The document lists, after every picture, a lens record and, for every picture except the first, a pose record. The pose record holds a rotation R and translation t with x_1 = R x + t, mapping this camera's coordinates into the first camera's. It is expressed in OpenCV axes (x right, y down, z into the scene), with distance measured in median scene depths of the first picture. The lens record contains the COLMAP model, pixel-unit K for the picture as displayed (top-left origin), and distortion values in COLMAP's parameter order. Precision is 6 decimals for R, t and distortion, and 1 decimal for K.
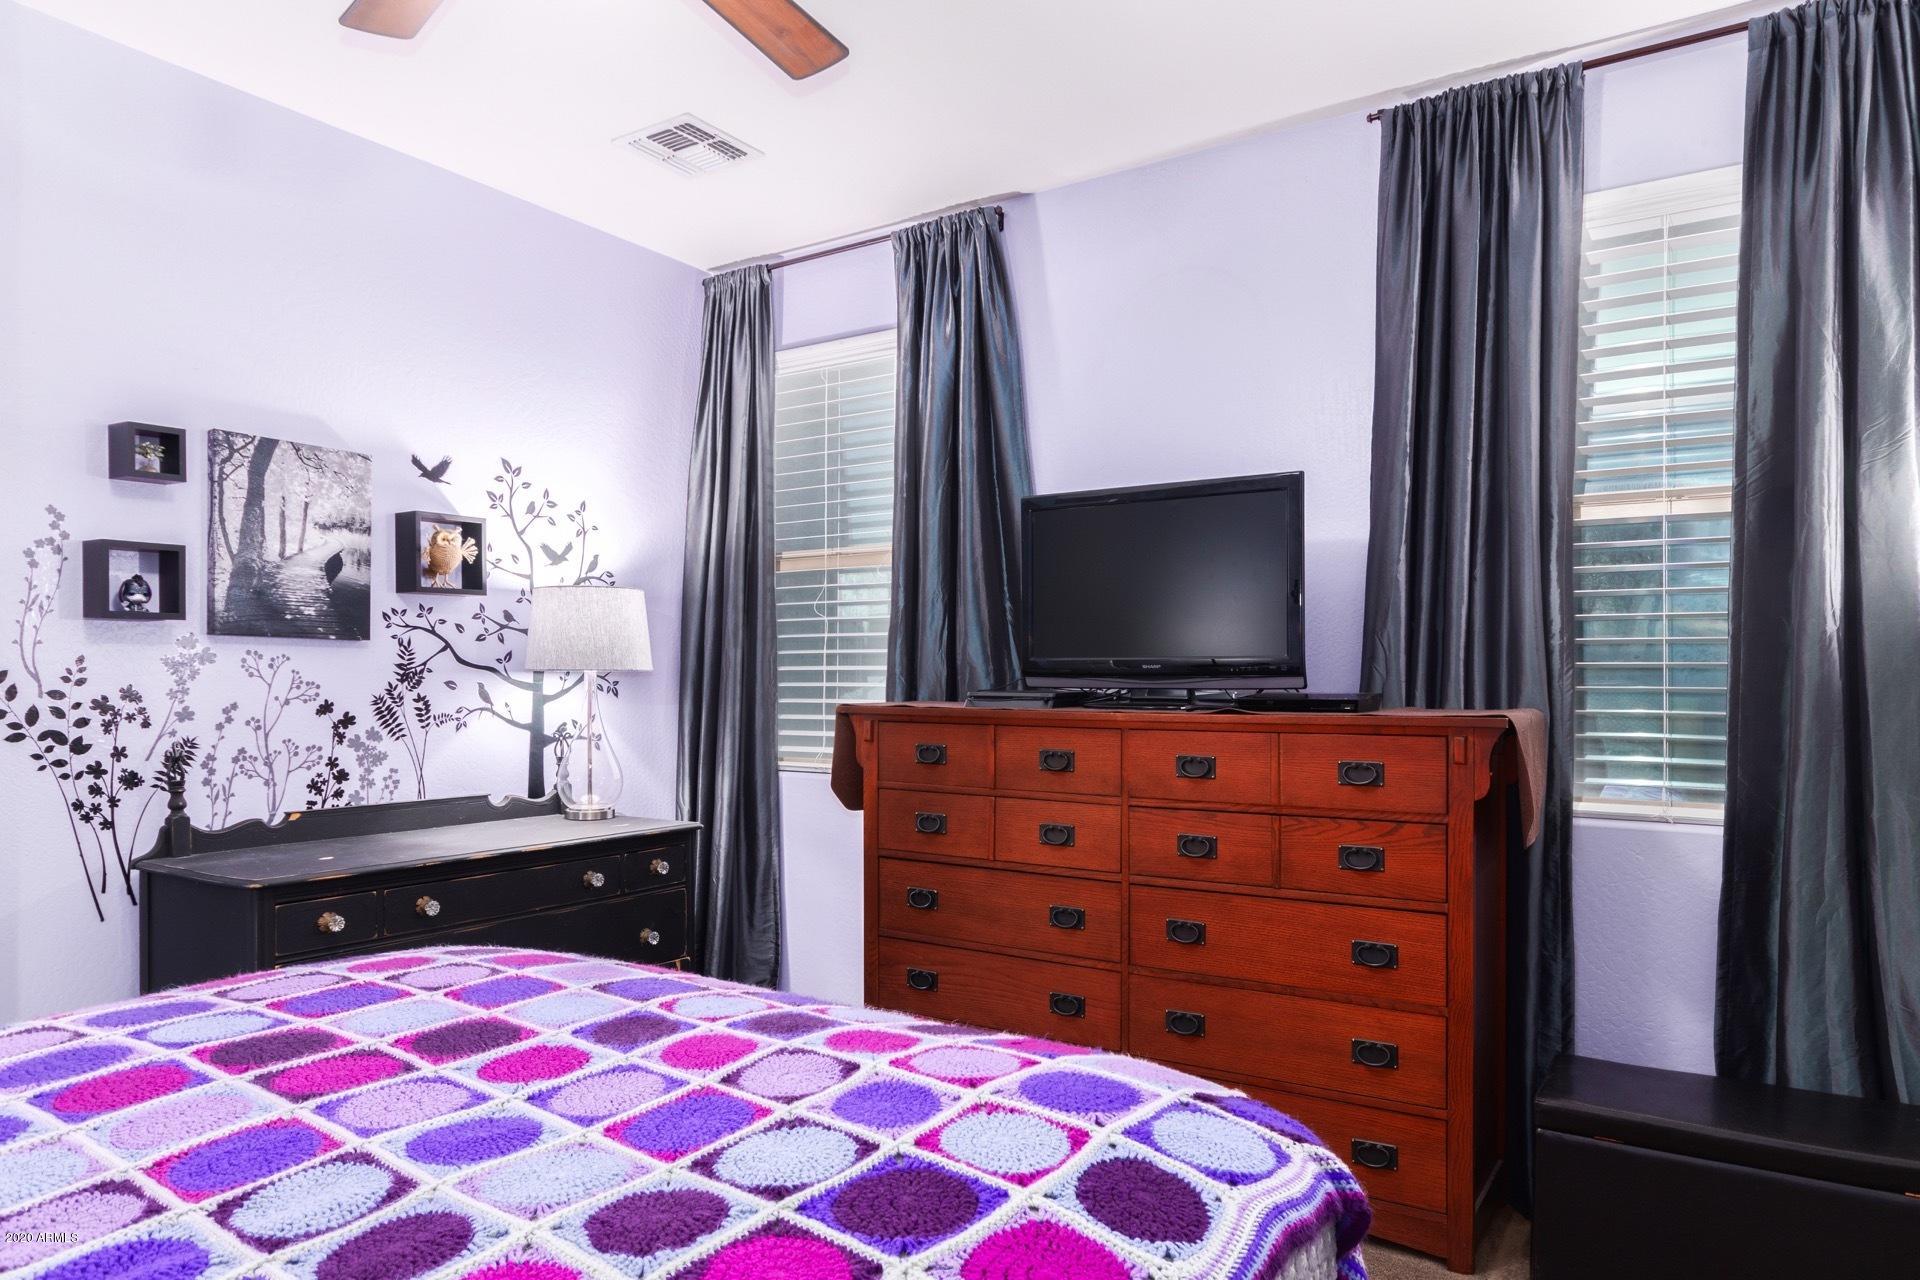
lens RADIAL K [[1240.4, 0, 954.8], [0, 1240.4, 657.2], [0, 0, 1]] dist [0.002989, -0.002225]
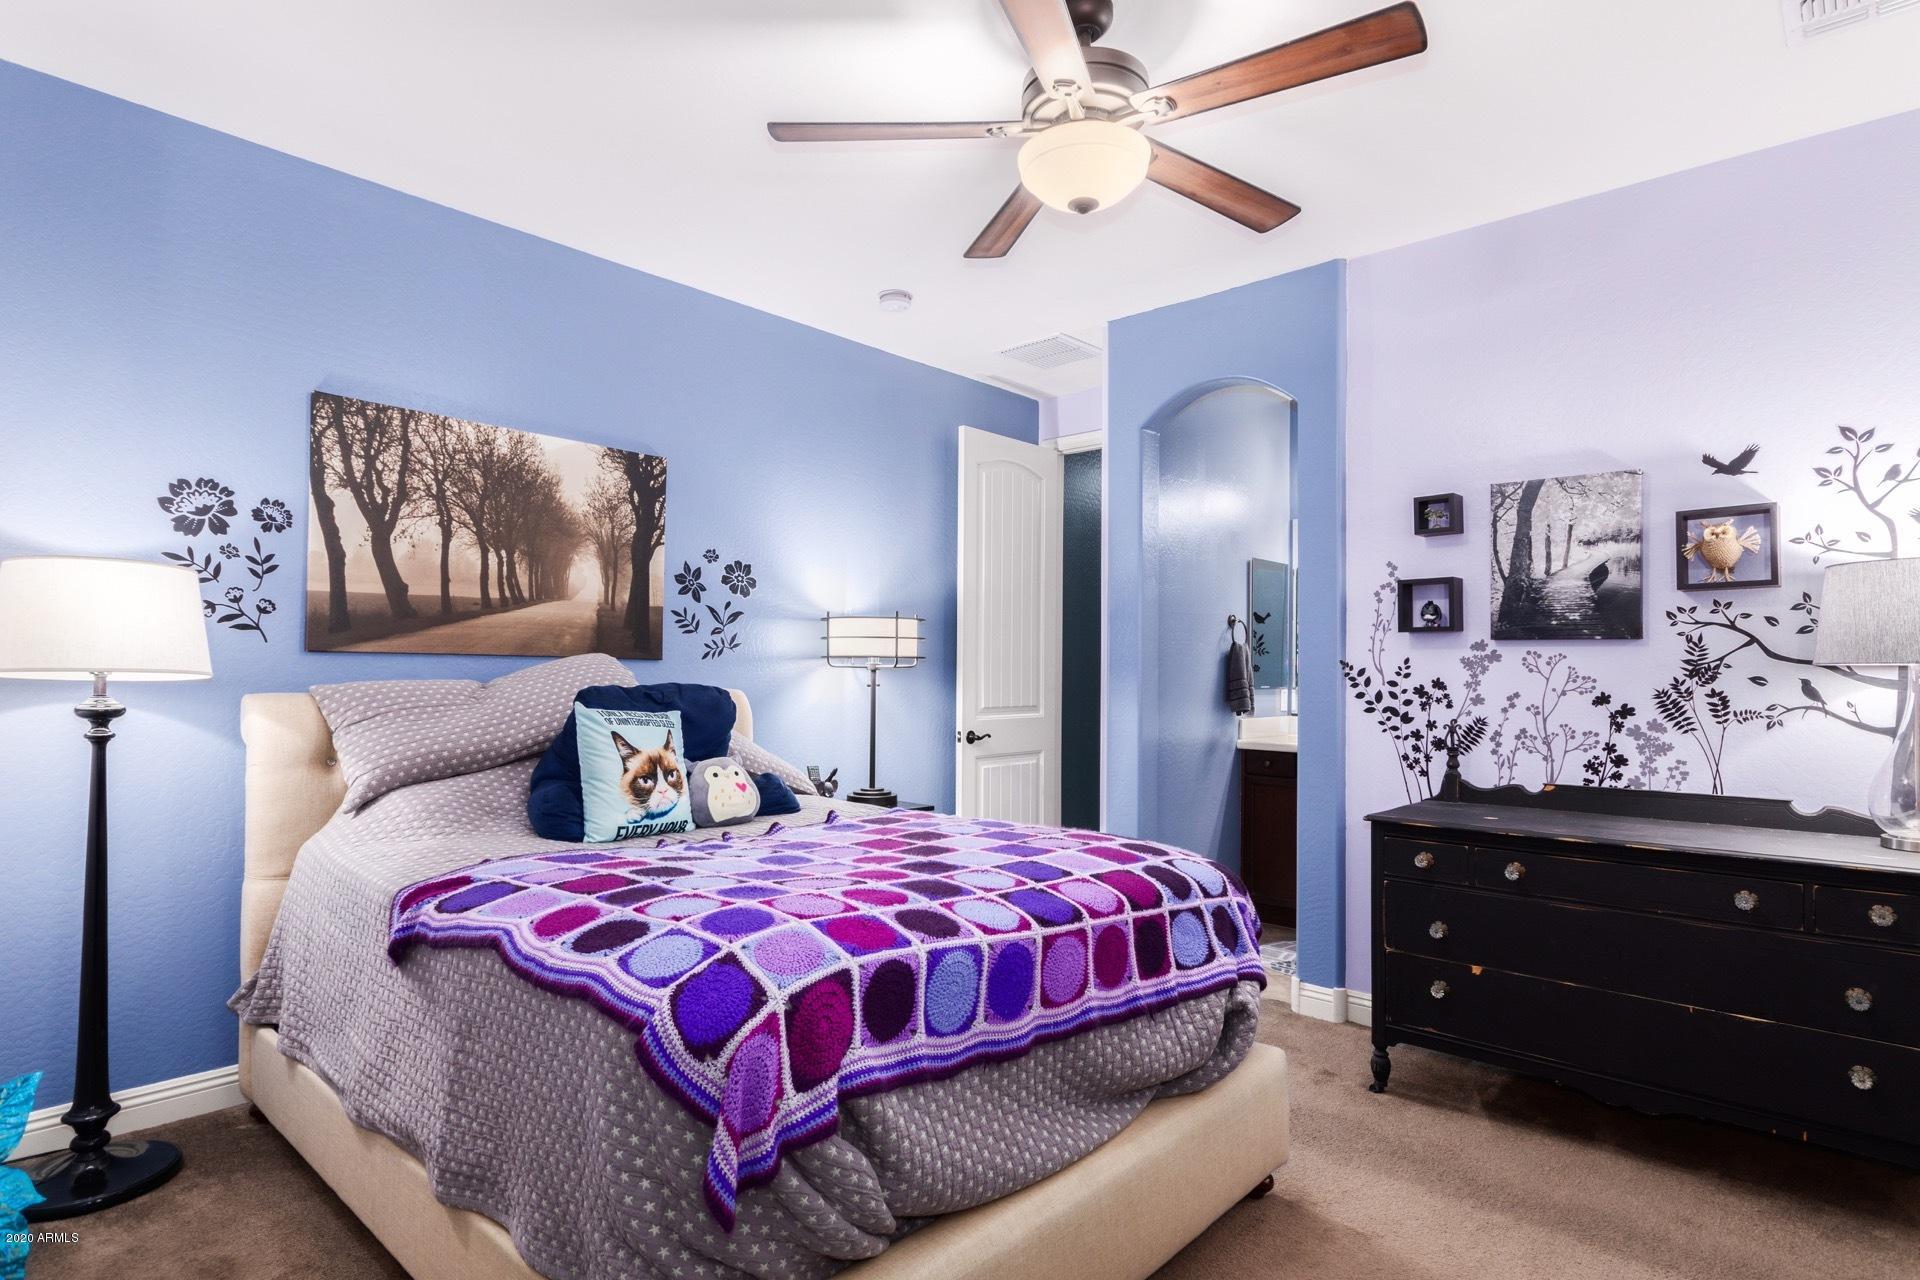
lens RADIAL K [[1002.3, 0, 953.5], [0, 1002.3, 646.1], [0, 0, 1]] dist [-0.004713, 0.001304]
pose [[-0.156287, -0.032023, -0.987192, 0.504281], [0.009247, 0.999383, -0.033882, 0.017631], [0.987668, -0.014424, -0.155895, 0.559208]]
